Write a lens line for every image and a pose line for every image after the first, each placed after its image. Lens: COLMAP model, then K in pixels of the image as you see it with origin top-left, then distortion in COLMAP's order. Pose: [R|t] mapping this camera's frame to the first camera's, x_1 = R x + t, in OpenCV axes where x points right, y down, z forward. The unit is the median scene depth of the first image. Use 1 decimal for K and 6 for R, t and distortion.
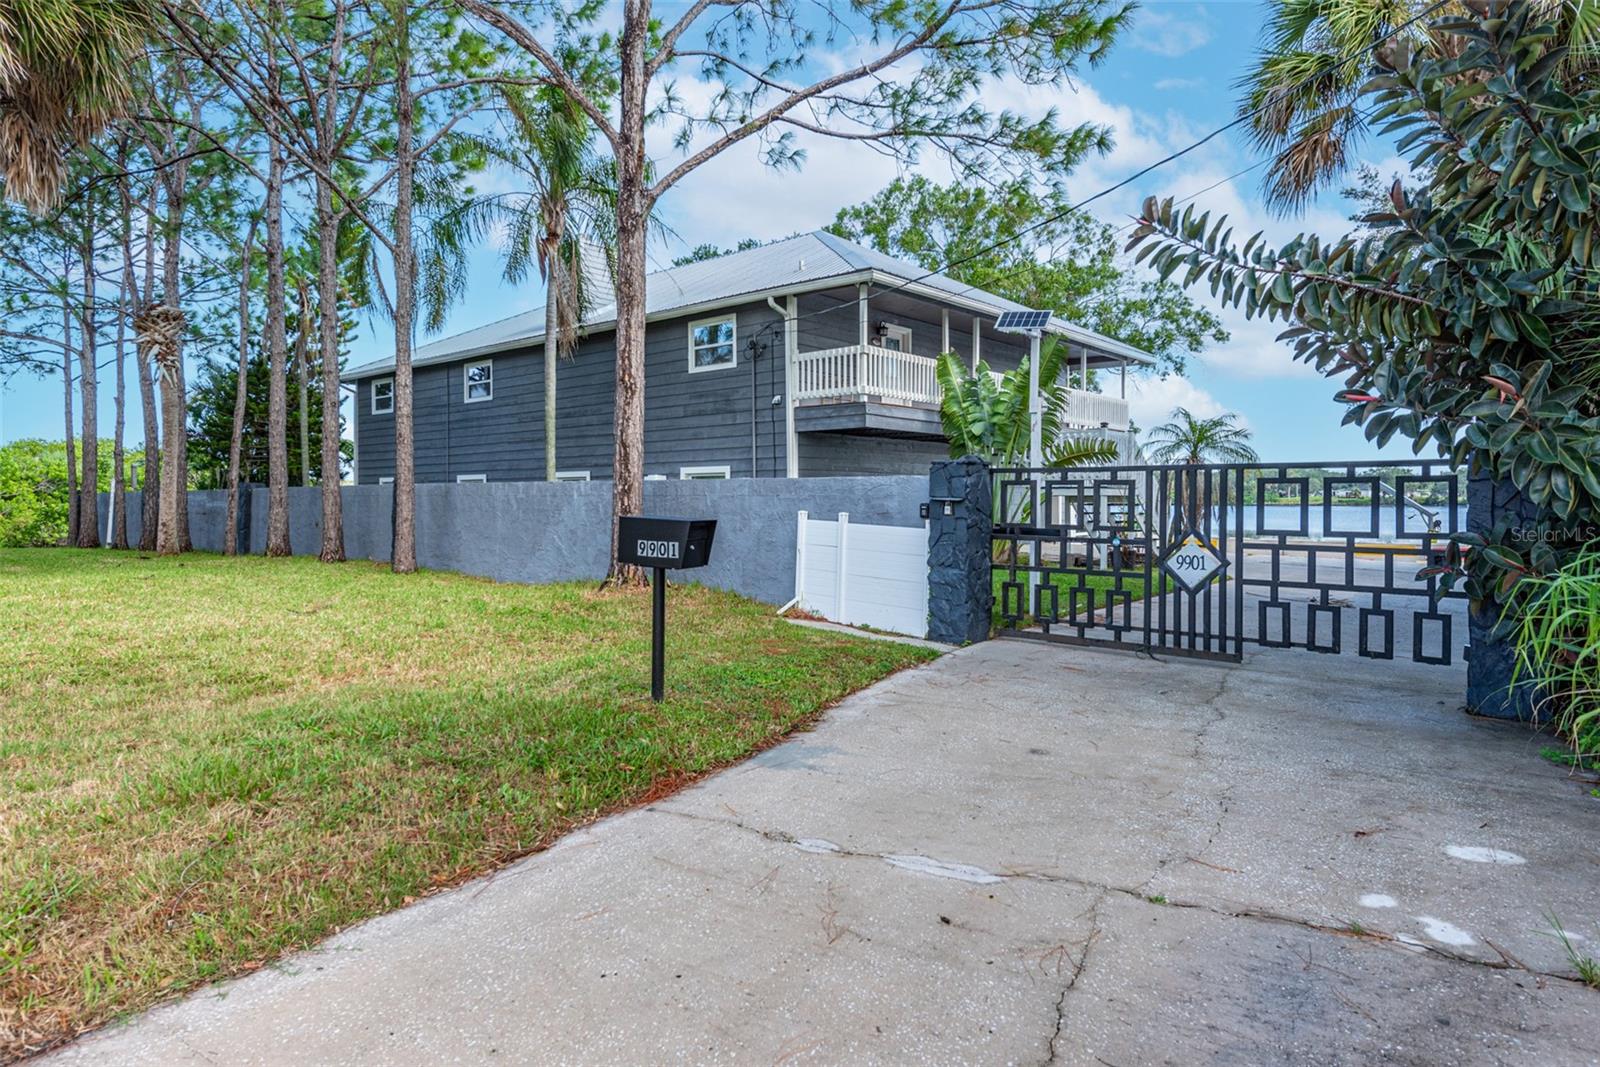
lens RADIAL K [[944.7, 0, 798.9], [0, 944.7, 501.5], [0, 0, 1]] dist [0.026601, -0.017460]
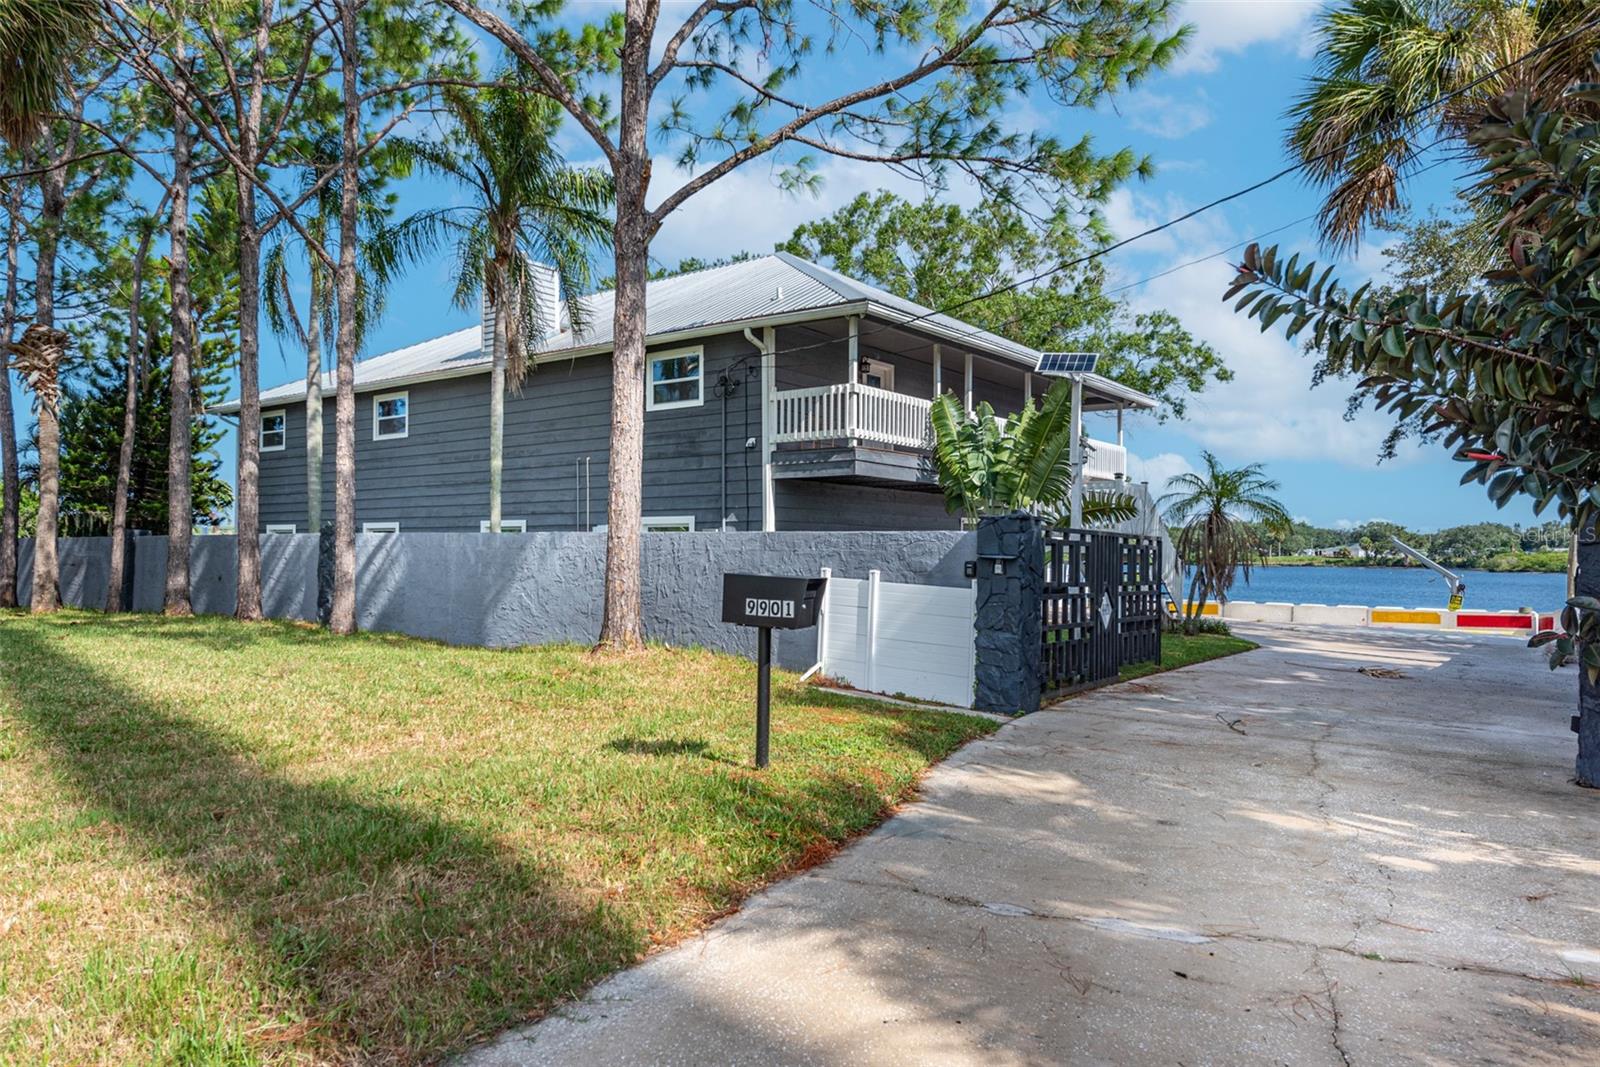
lens RADIAL K [[1087.3, 0, 762.1], [0, 1087.3, 534.4], [0, 0, 1]] dist [0.028586, -0.024785]
pose [[0.999332, 0.009747, 0.035232, -0.082001], [-0.009051, 0.999762, -0.019859, -0.000916], [-0.035417, 0.019526, 0.999182, -0.040148]]
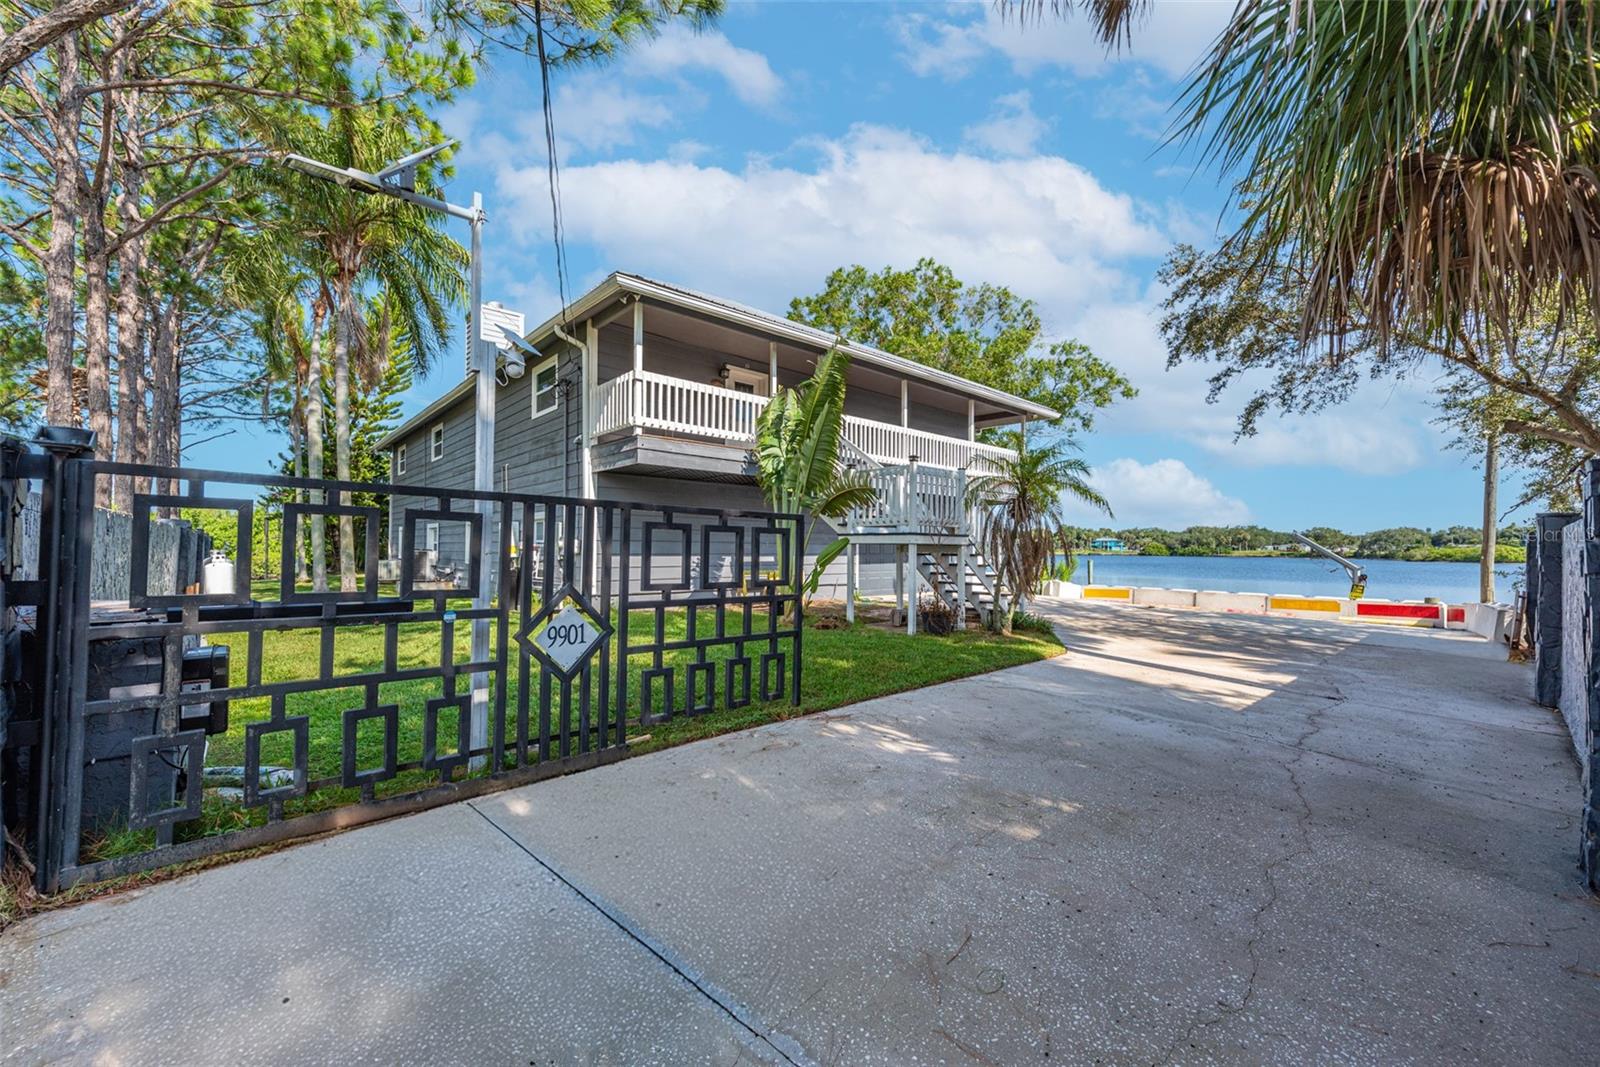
lens RADIAL K [[647.8, 0, 793.1], [0, 647.8, 523.8], [0, 0, 1]] dist [0.002059, 0.000154]
pose [[0.990715, 0.001765, -0.135942, 0.540481], [-0.007372, 0.999142, -0.040753, 0.001228], [0.135754, 0.041377, 0.989878, 0.774521]]
